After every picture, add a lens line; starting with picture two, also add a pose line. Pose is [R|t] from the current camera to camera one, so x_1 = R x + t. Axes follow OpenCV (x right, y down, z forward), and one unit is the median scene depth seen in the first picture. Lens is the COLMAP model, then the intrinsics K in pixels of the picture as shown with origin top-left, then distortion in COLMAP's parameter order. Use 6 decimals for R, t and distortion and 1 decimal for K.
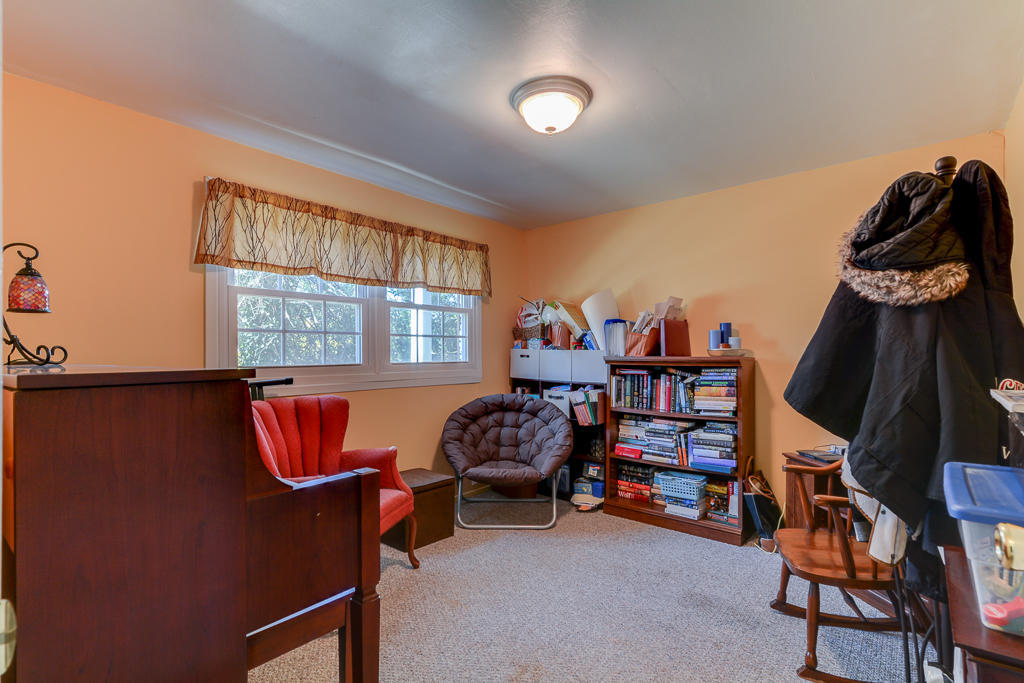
lens RADIAL K [[491.7, 0, 510.4], [0, 491.7, 348.4], [0, 0, 1]] dist [0.027478, -0.005278]
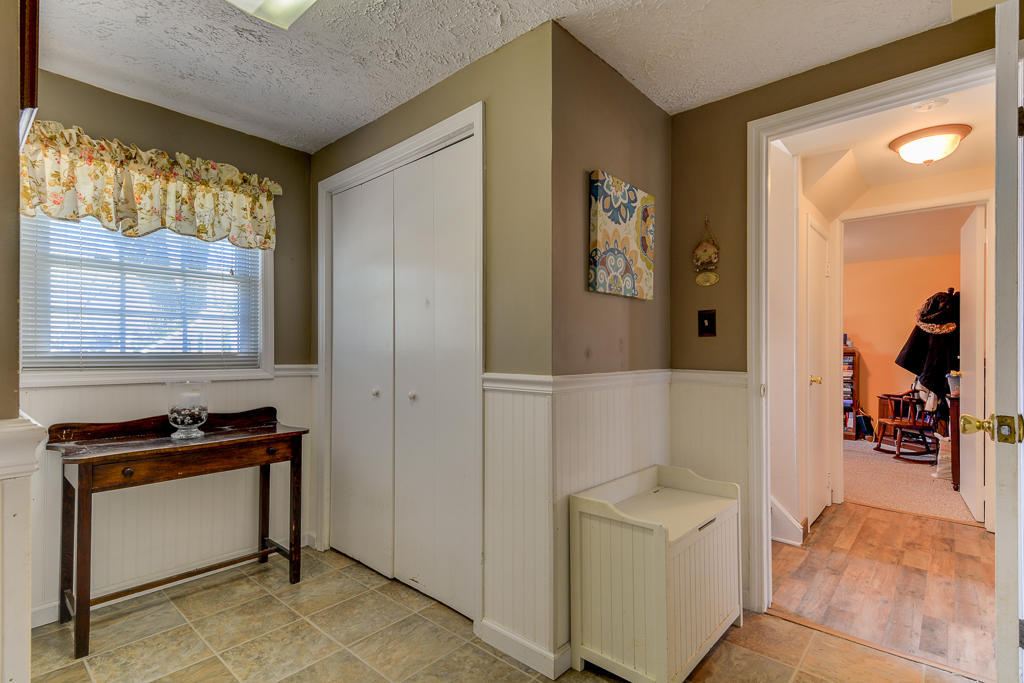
lens RADIAL K [[491.7, 0, 509.9], [0, 491.7, 345.3], [0, 0, 1]] dist [0.027478, -0.005278]
pose [[0.999128, 0.011085, -0.040252, -0.838818], [-0.011043, 0.999938, 0.001279, 0.007207], [0.040264, -0.000833, 0.999189, -1.067470]]
